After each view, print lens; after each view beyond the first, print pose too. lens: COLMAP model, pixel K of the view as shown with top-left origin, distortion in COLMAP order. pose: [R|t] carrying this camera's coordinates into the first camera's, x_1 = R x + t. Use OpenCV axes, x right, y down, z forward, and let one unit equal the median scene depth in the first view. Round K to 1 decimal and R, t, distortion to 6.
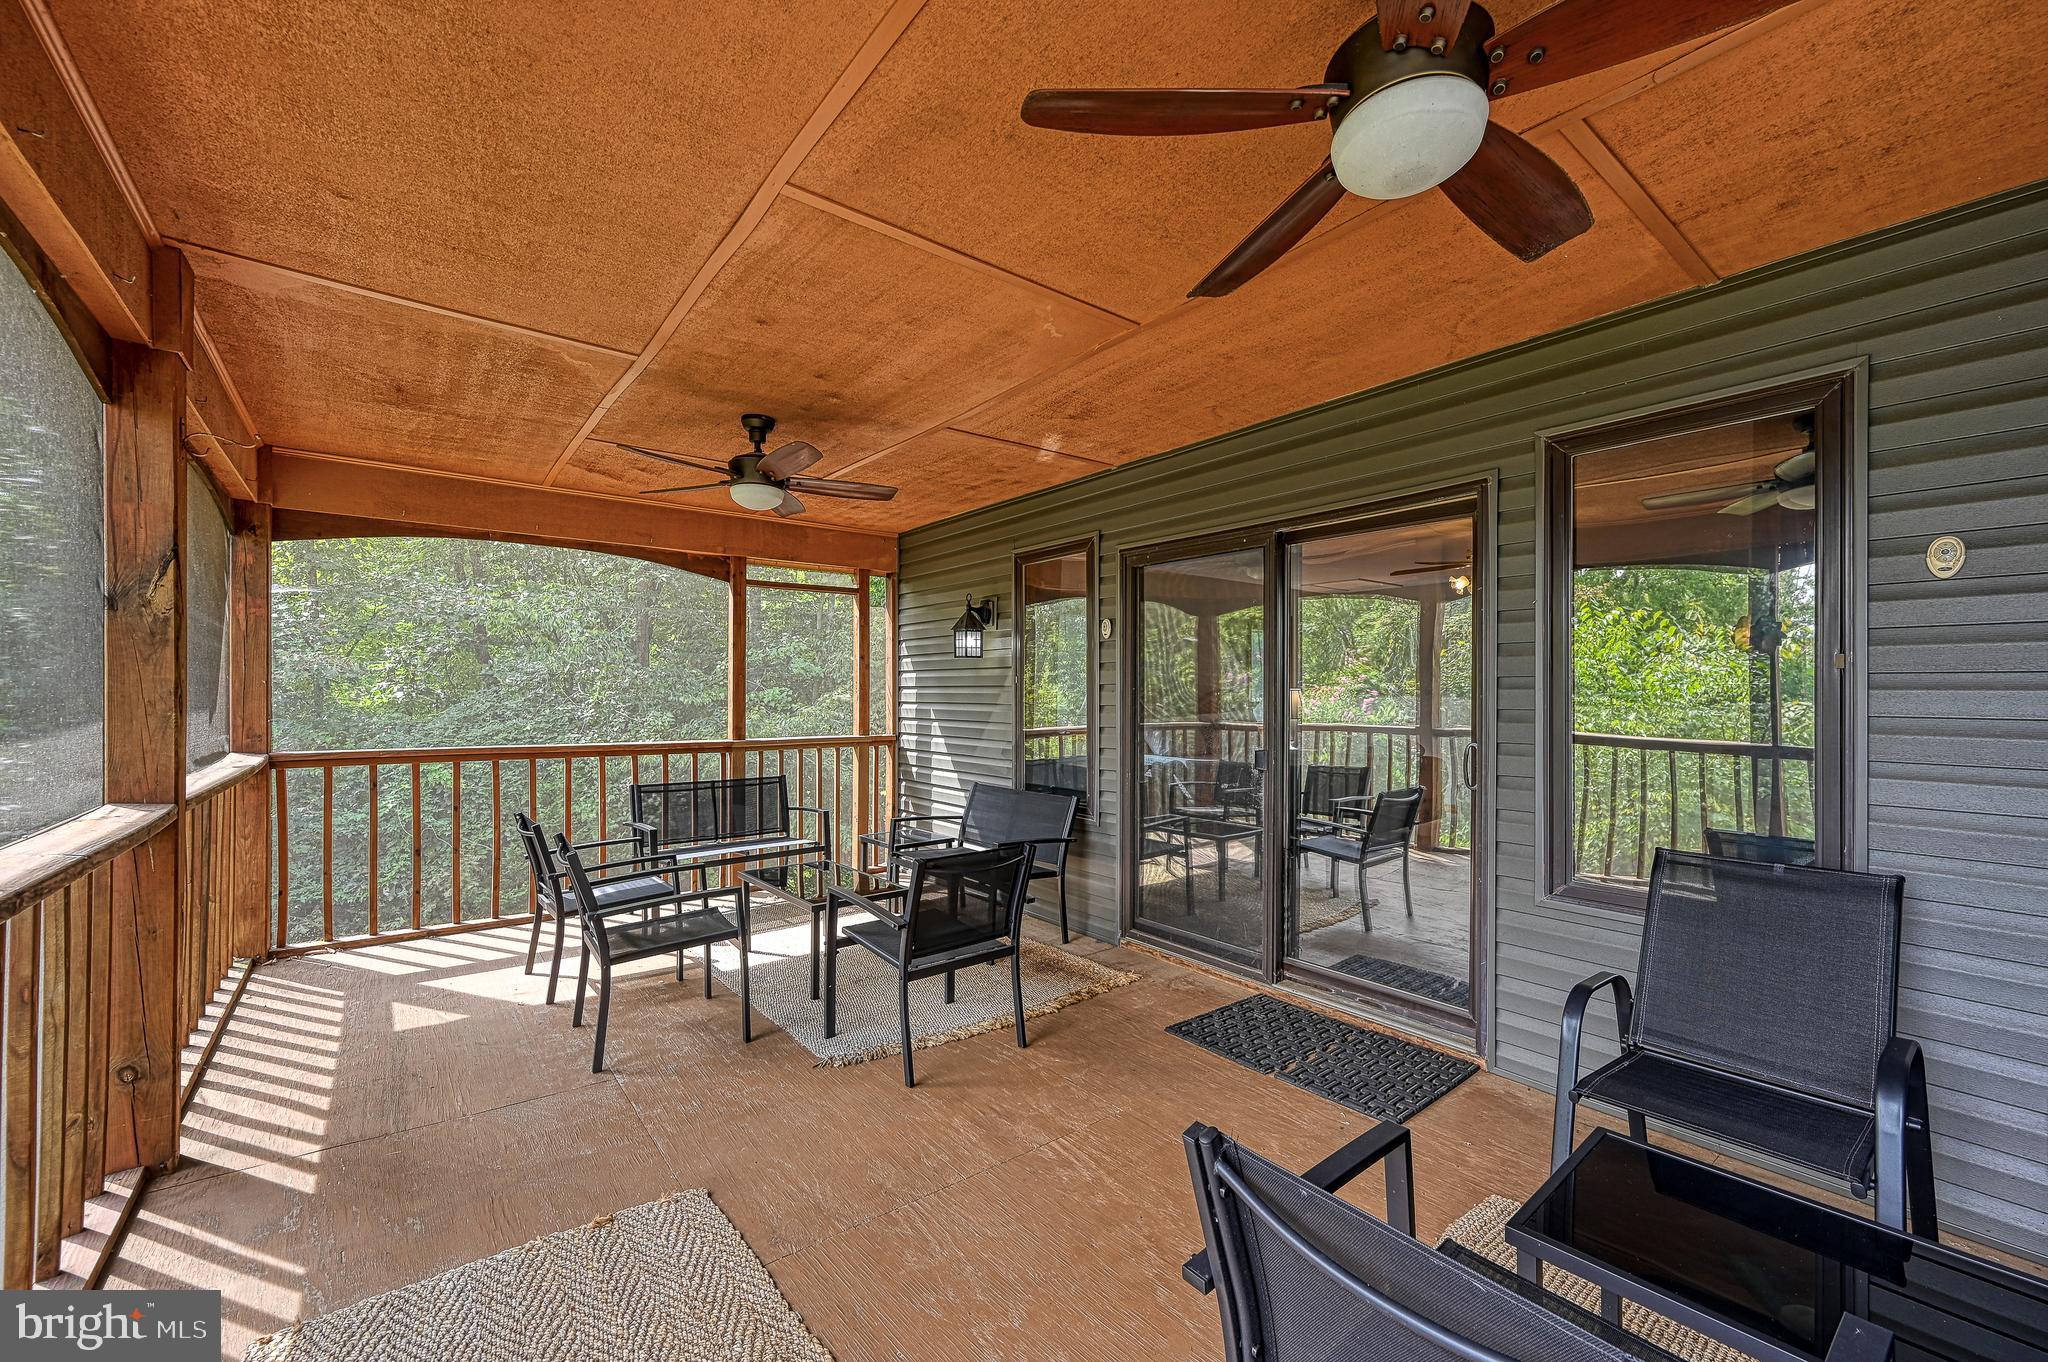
lens RADIAL K [[824.5, 0, 1027.7], [0, 824.5, 699.0], [0, 0, 1]] dist [-0.002283, 0.000283]
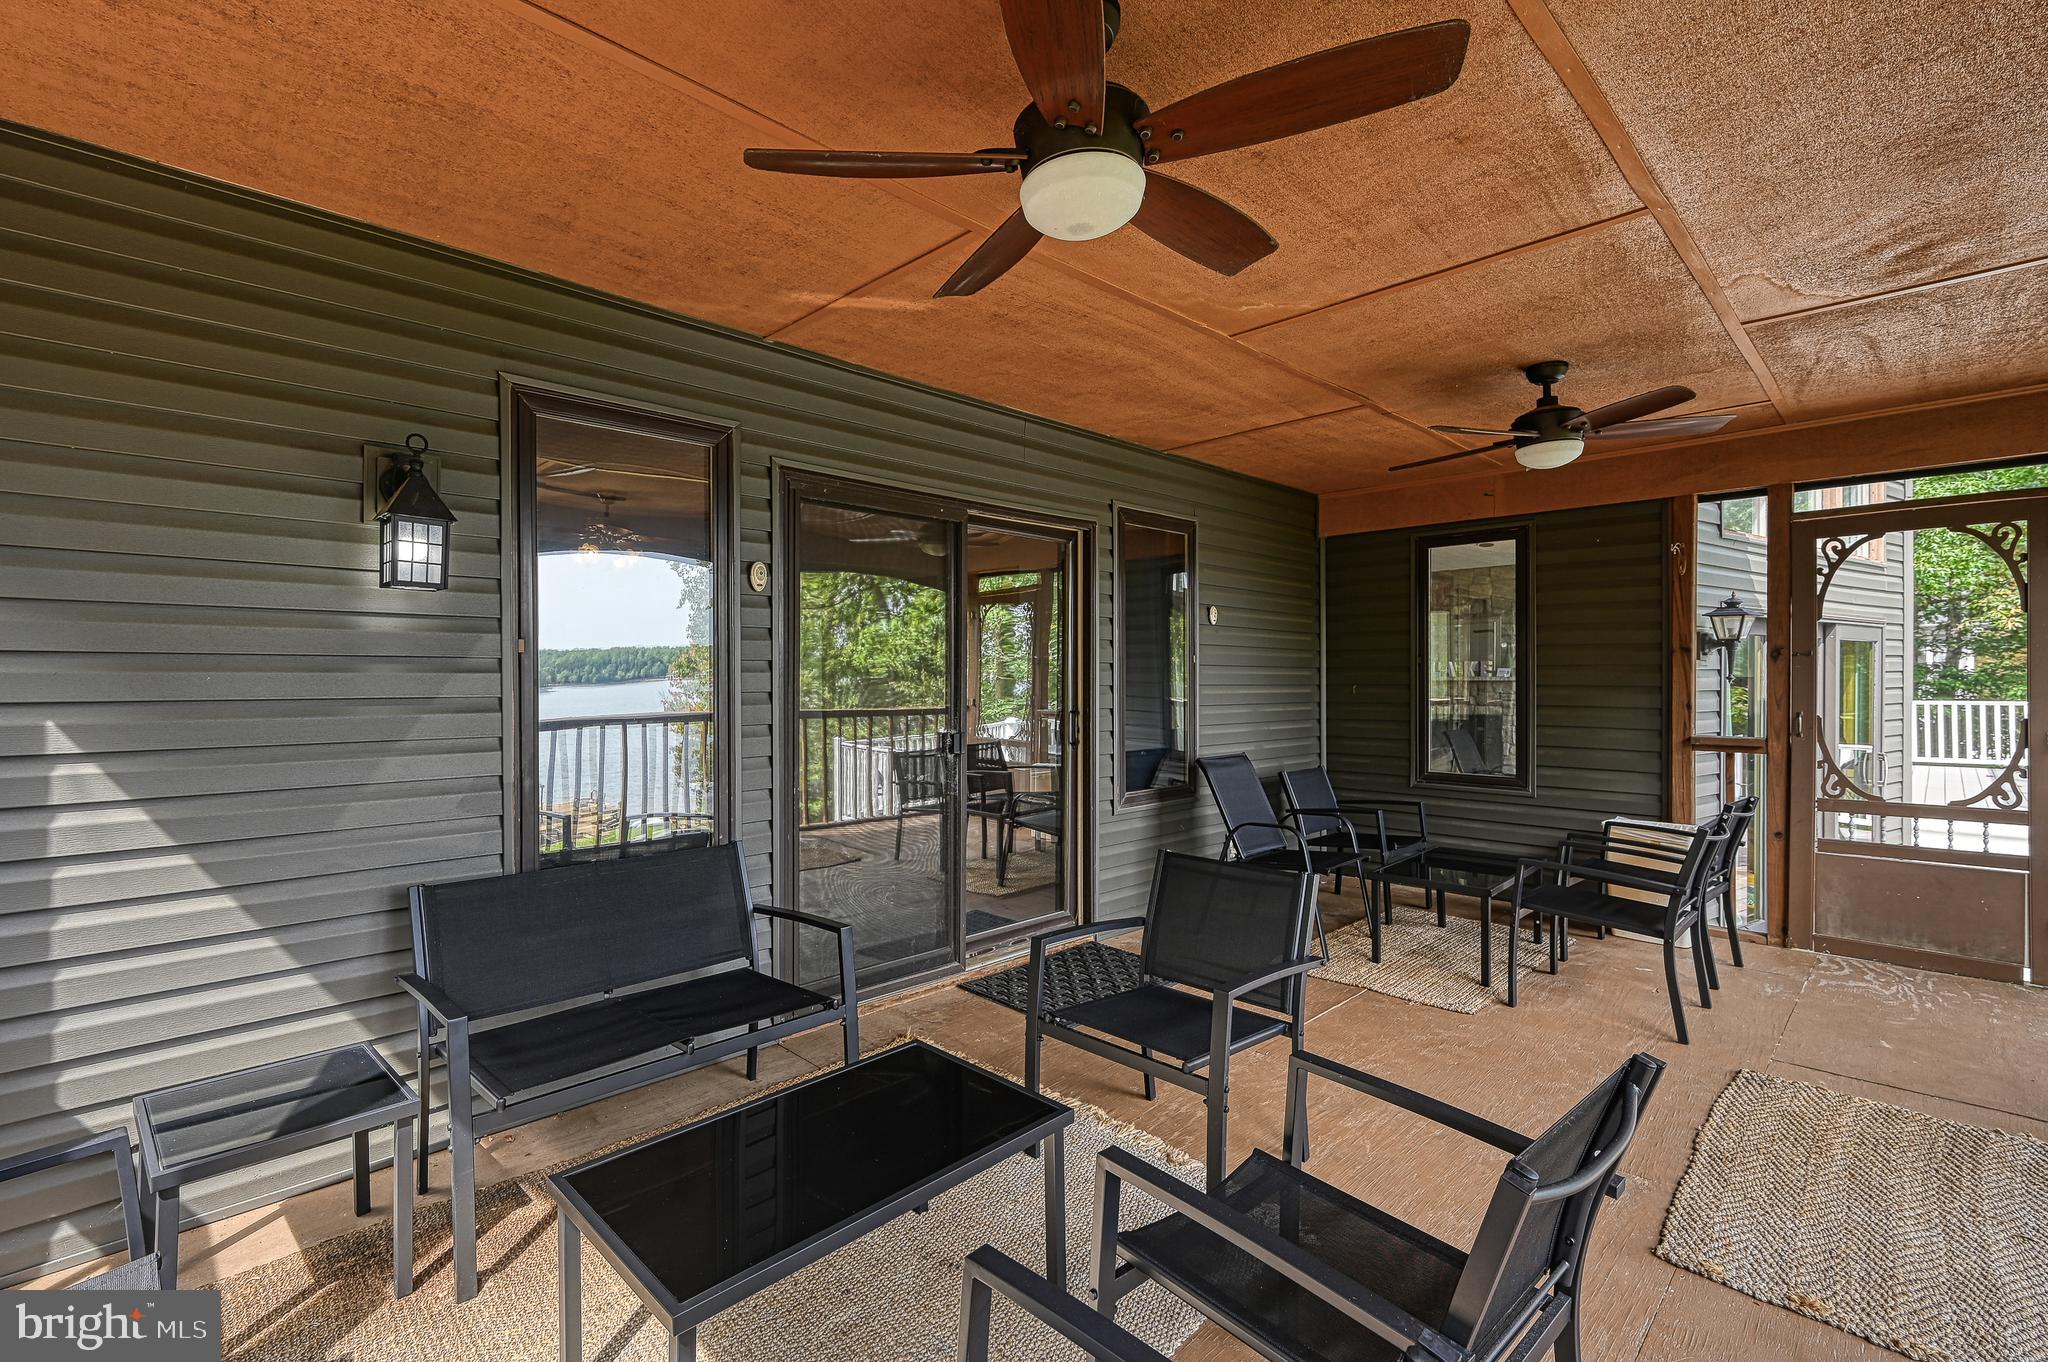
lens RADIAL K [[824.5, 0, 1025.8], [0, 824.5, 664.0], [0, 0, 1]] dist [-0.002283, 0.000283]
pose [[-0.063213, -0.004251, 0.997991, -0.671318], [-0.010701, 0.999936, 0.003582, -0.022780], [-0.997943, -0.010454, -0.063255, 0.970295]]
